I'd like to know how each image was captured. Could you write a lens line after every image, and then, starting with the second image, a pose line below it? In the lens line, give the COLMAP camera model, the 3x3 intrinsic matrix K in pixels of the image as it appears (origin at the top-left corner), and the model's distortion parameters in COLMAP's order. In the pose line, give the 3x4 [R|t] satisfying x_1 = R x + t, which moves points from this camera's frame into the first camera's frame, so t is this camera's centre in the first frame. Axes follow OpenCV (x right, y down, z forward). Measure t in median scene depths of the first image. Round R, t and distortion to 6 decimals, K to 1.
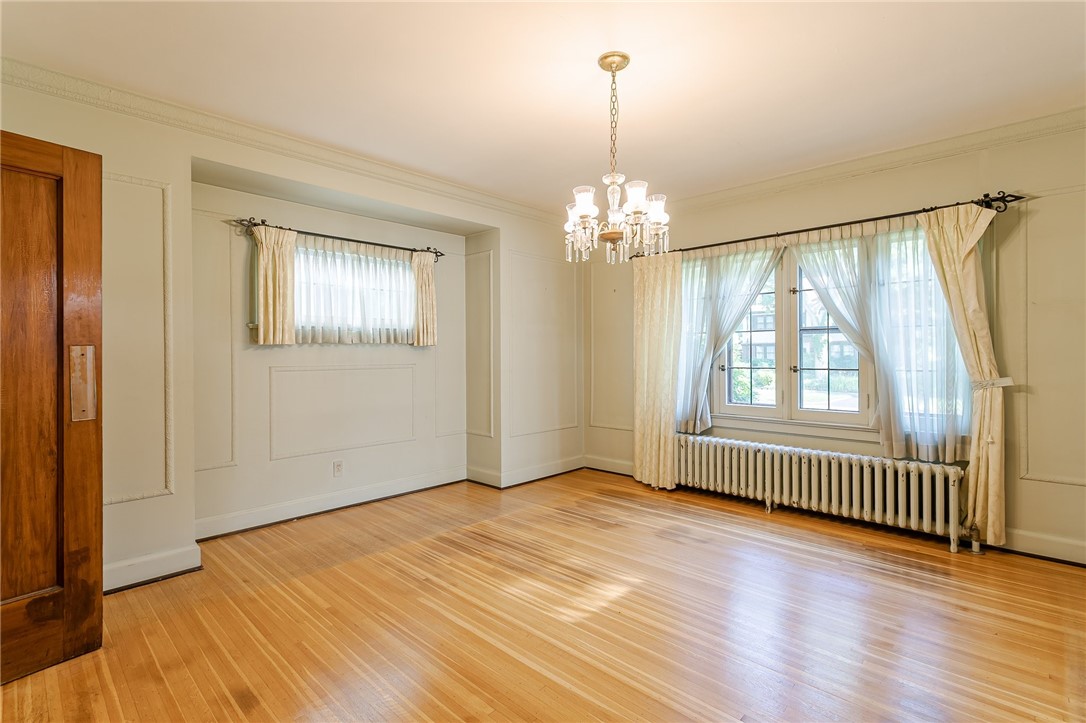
lens RADIAL K [[507.7, 0, 540.6], [0, 507.7, 352.4], [0, 0, 1]] dist [0.000948, 0.002485]
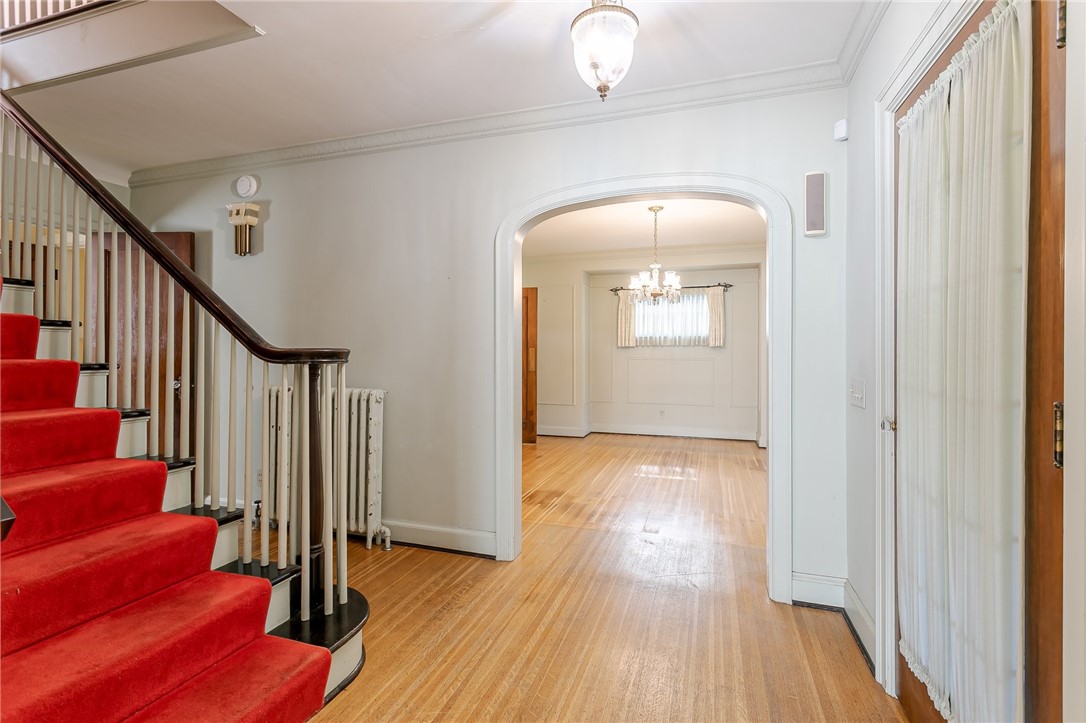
lens RADIAL K [[507.7, 0, 546.1], [0, 507.7, 354.6], [0, 0, 1]] dist [0.000948, 0.002485]
pose [[0.438354, 0.009658, -0.898751, 1.130115], [-0.005549, 0.999952, 0.008039, 0.002218], [0.898785, 0.001463, 0.438386, -0.184576]]
